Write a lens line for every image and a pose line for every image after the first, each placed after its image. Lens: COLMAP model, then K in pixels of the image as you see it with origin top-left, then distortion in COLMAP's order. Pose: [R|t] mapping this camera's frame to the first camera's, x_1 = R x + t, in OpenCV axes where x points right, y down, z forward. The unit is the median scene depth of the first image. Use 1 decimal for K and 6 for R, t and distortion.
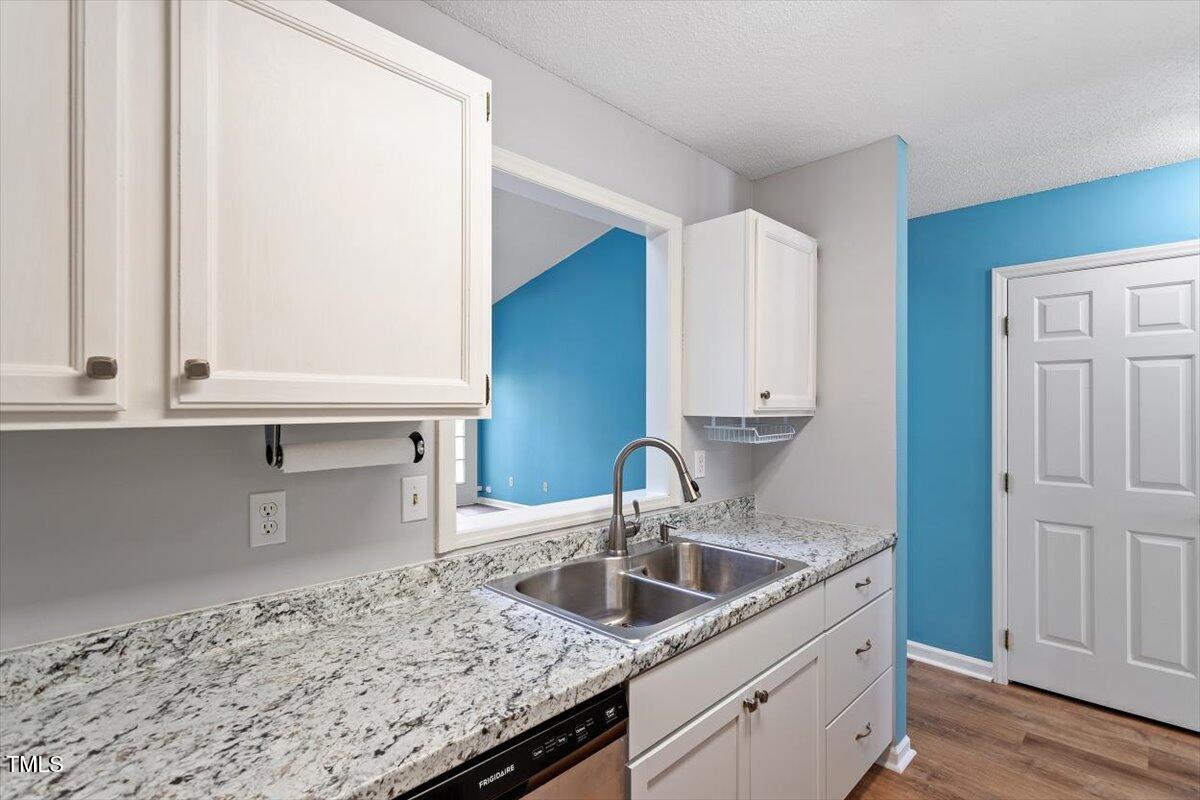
lens RADIAL K [[573.1, 0, 610.5], [0, 573.1, 399.8], [0, 0, 1]] dist [-0.001463, 0.002389]
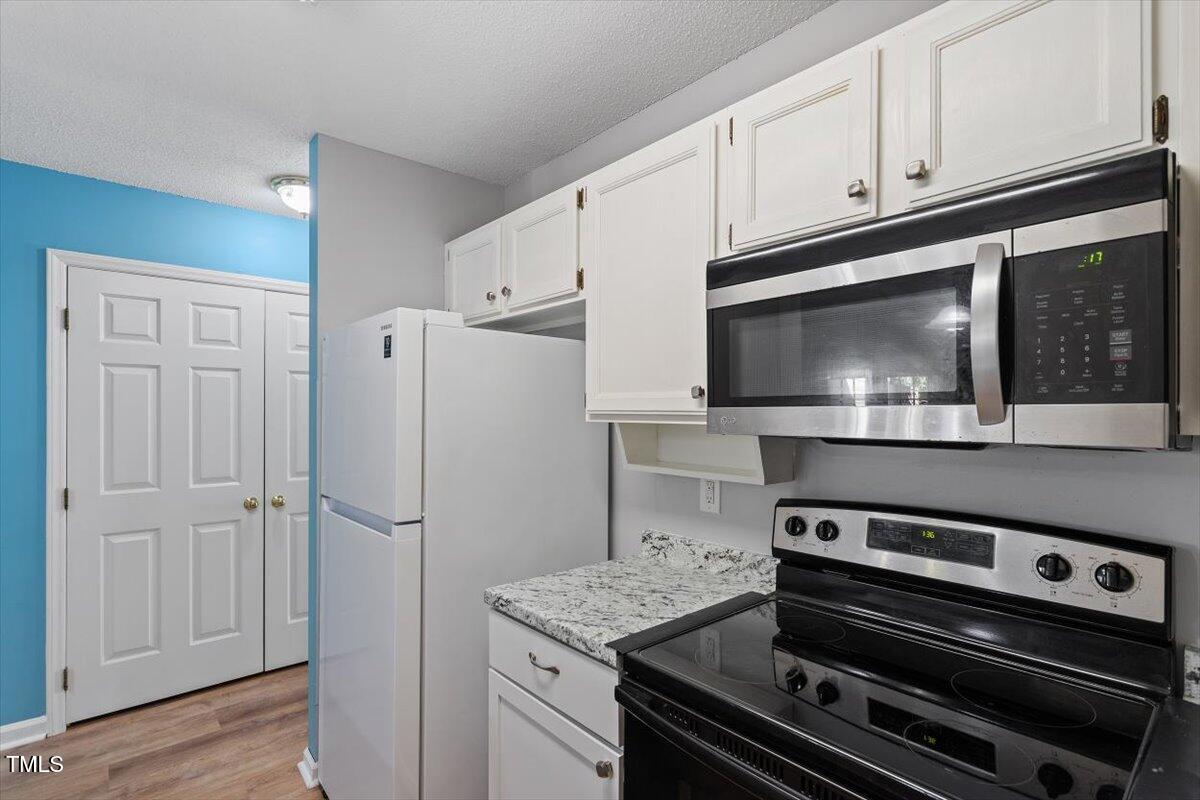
lens RADIAL K [[573.1, 0, 601.4], [0, 573.1, 404.7], [0, 0, 1]] dist [-0.001463, 0.002389]
pose [[0.090477, 0.010016, 0.995848, -0.115521], [-0.010270, 0.999906, -0.009124, 0.001027], [-0.995846, -0.009402, 0.090572, 0.122470]]
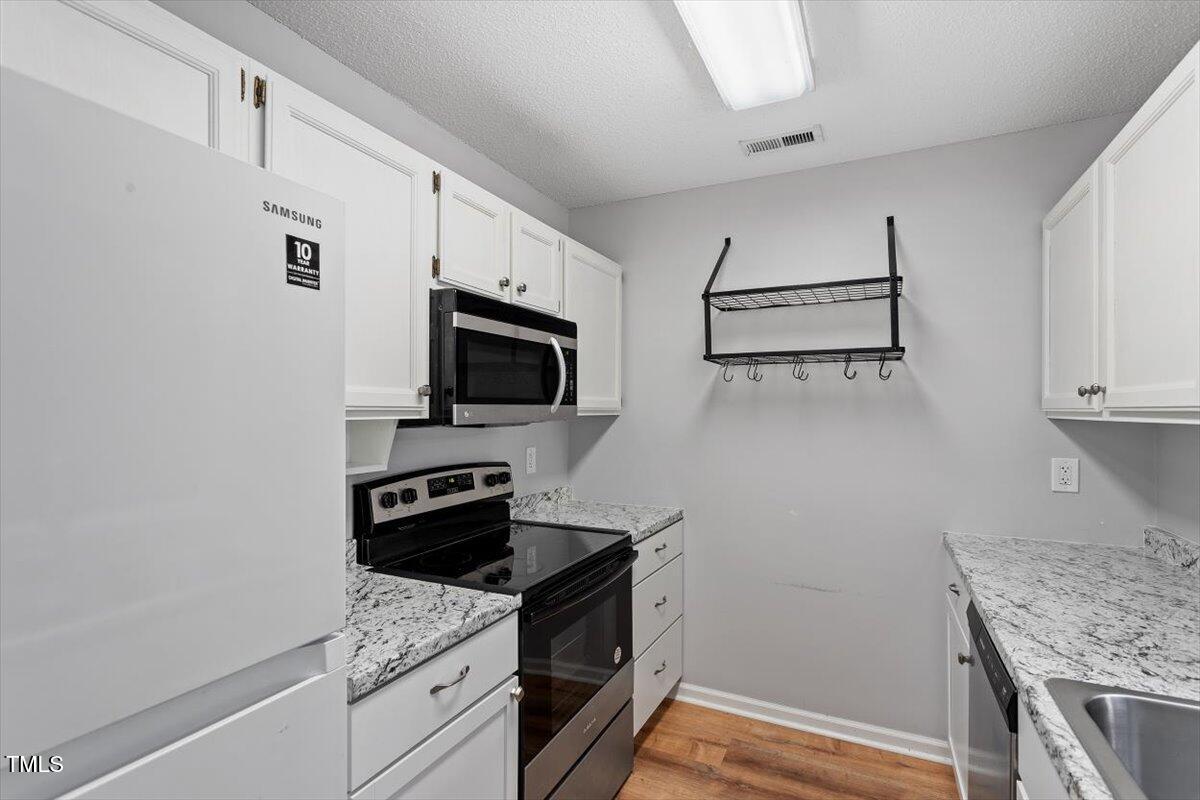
lens RADIAL K [[573.1, 0, 606.4], [0, 573.1, 412.1], [0, 0, 1]] dist [-0.001463, 0.002389]
pose [[-0.948039, -0.002722, -0.318144, 0.417532], [-0.001386, 0.999989, -0.004425, 0.008992], [0.318152, -0.003754, -0.948032, 0.704838]]
